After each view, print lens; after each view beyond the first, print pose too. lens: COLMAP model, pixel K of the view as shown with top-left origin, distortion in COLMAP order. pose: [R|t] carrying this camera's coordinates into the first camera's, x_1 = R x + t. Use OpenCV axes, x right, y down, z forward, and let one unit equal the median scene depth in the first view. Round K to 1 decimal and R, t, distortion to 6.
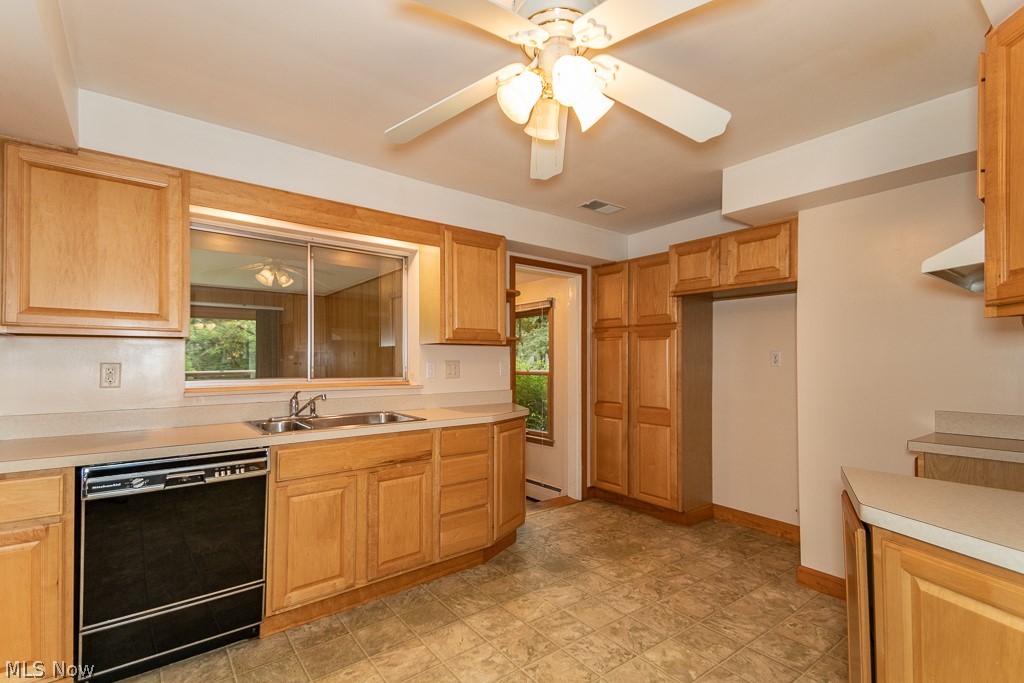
lens RADIAL K [[457.7, 0, 499.5], [0, 457.7, 354.1], [0, 0, 1]] dist [0.001267, 0.000226]
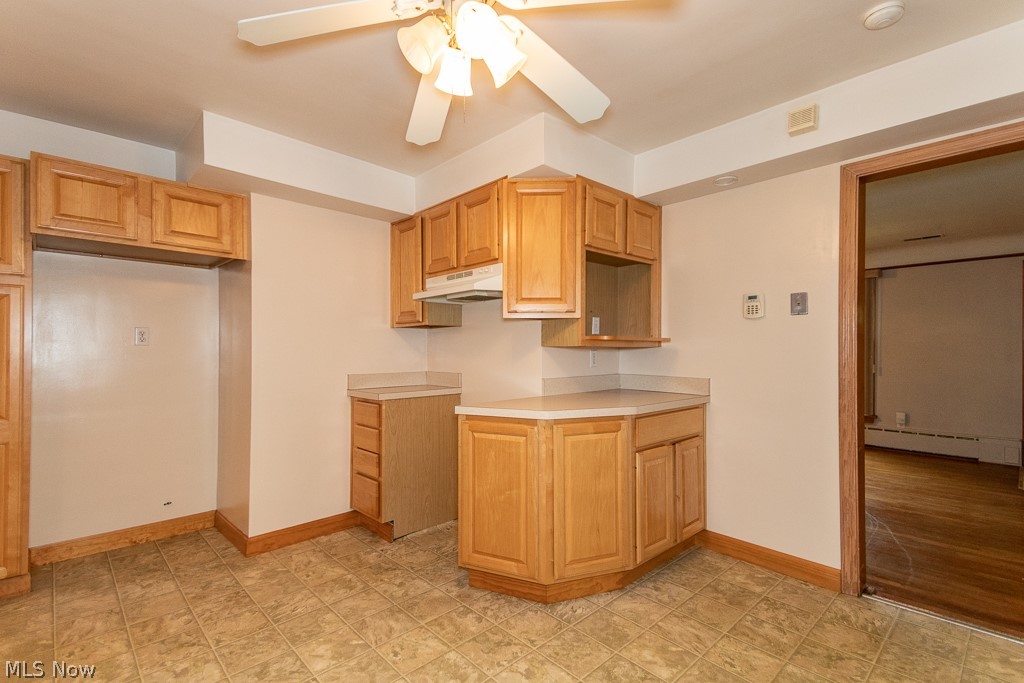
lens RADIAL K [[466.8, 0, 504.1], [0, 466.8, 344.2], [0, 0, 1]] dist [0.053750, -0.000850]
pose [[-0.088869, 0.001214, 0.996043, -0.448749], [-0.017197, 0.999848, -0.002753, 0.019765], [-0.995895, -0.017373, -0.088834, 0.518499]]
